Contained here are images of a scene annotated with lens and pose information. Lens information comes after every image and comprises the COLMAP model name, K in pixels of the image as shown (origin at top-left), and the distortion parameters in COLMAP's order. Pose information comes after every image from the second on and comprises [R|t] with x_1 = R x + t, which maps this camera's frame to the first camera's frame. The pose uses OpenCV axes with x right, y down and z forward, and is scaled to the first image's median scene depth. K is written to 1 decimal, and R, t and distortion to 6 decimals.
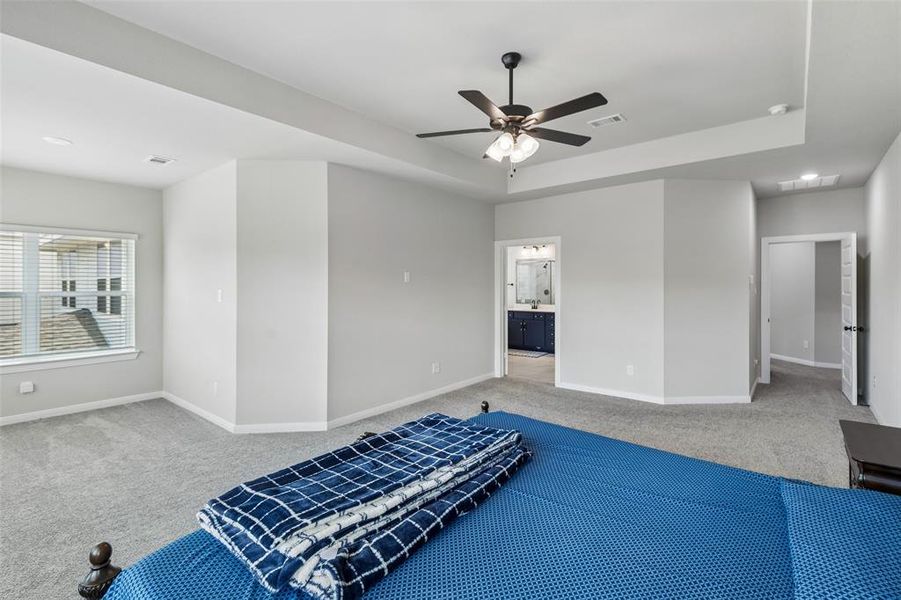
lens RADIAL K [[410.9, 0, 449.1], [0, 410.9, 283.2], [0, 0, 1]] dist [0.011927, -0.001720]
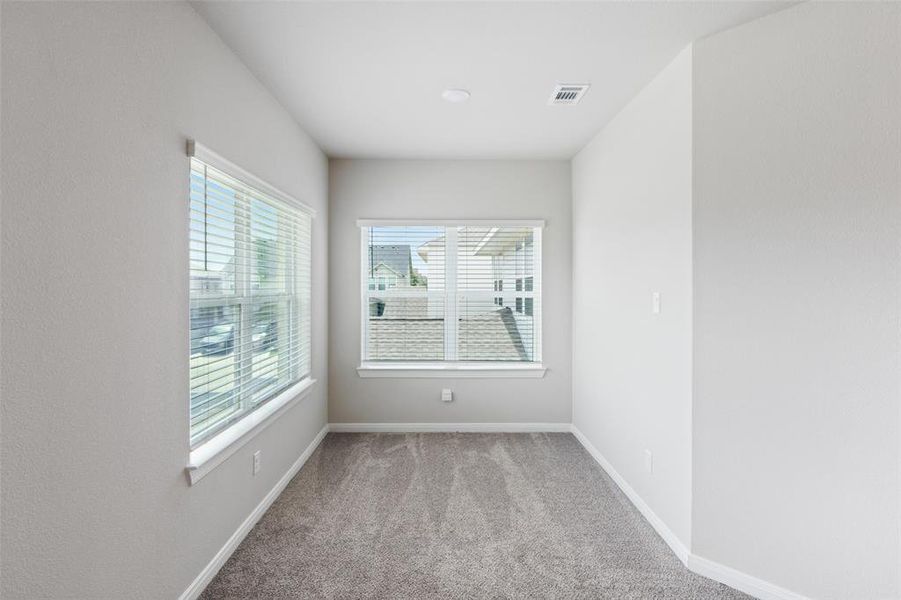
lens RADIAL K [[410.9, 0, 452.0], [0, 410.9, 293.8], [0, 0, 1]] dist [0.011927, -0.001720]
pose [[0.632075, 0.014804, -0.774766, -0.247275], [0.004538, 0.999730, 0.022805, 0.002975], [0.774894, -0.017931, 0.631837, 0.354413]]
